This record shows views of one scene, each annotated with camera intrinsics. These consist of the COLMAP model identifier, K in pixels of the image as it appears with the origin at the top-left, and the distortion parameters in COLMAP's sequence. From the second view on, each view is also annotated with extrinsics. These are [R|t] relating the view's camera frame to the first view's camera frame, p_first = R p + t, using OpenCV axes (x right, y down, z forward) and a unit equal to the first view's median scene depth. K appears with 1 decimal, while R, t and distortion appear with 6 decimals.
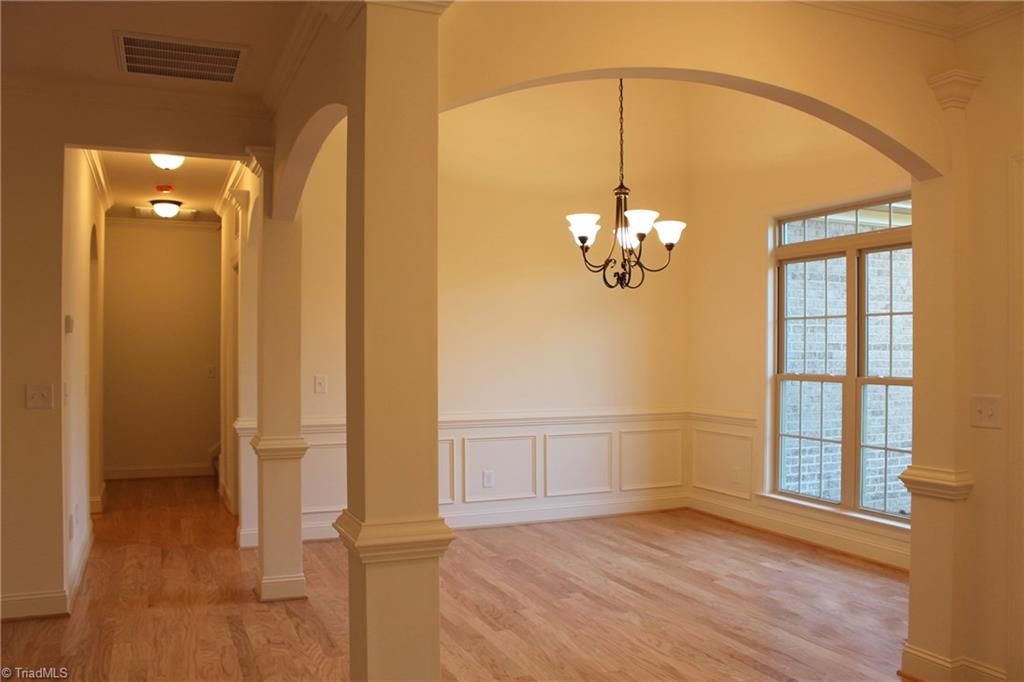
lens RADIAL K [[848.8, 0, 505.9], [0, 848.8, 346.6], [0, 0, 1]] dist [-0.155031, 0.126828]
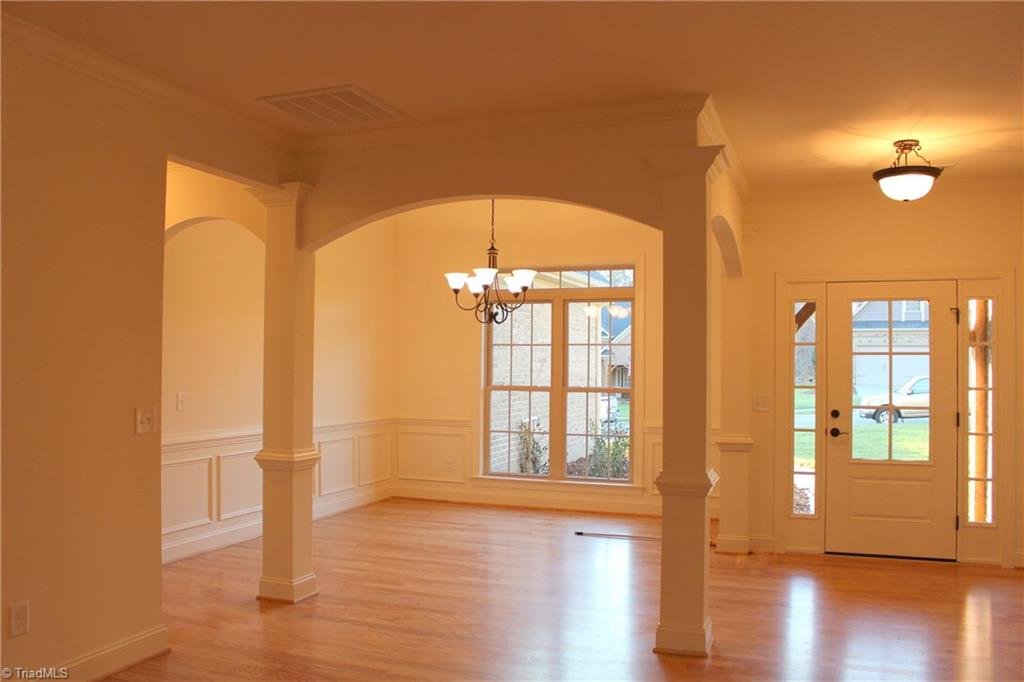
lens RADIAL K [[848.8, 0, 505.9], [0, 848.8, 346.6], [0, 0, 1]] dist [-0.155031, 0.126828]
pose [[0.696731, 0.017915, 0.717109, -0.650096], [-0.008172, 0.999821, -0.017037, -0.007638], [-0.717286, 0.006010, 0.696753, 0.032699]]
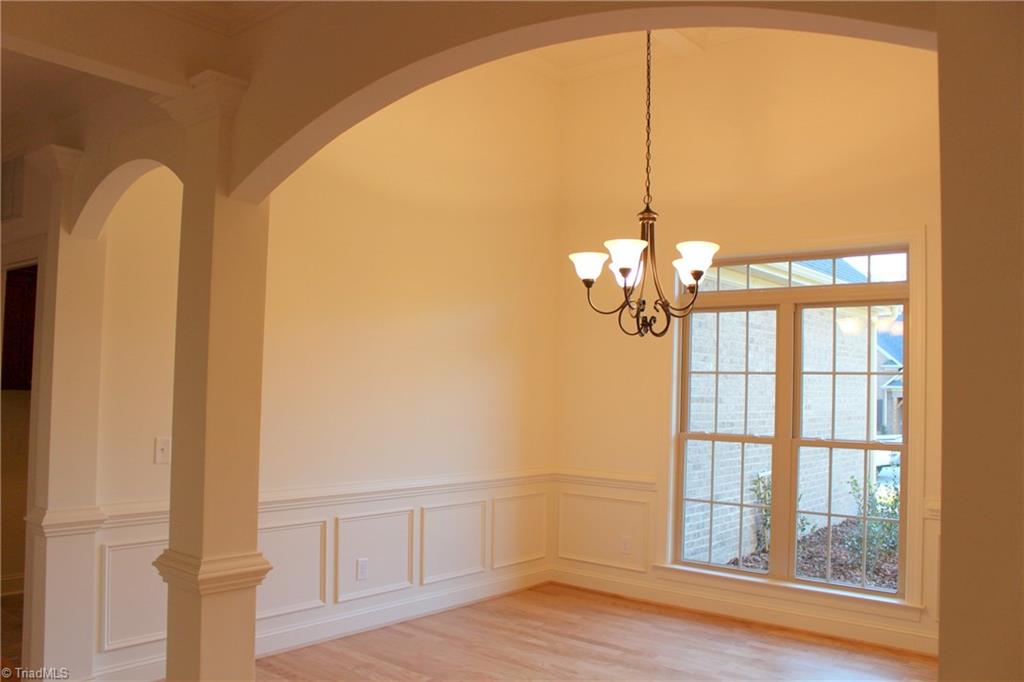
lens RADIAL K [[848.8, 0, 505.9], [0, 848.8, 346.6], [0, 0, 1]] dist [-0.155031, 0.126828]
pose [[0.890189, 0.041918, 0.453659, -0.275199], [-0.024361, 0.998713, -0.044478, -0.015972], [-0.454940, 0.028543, 0.890065, 0.274551]]
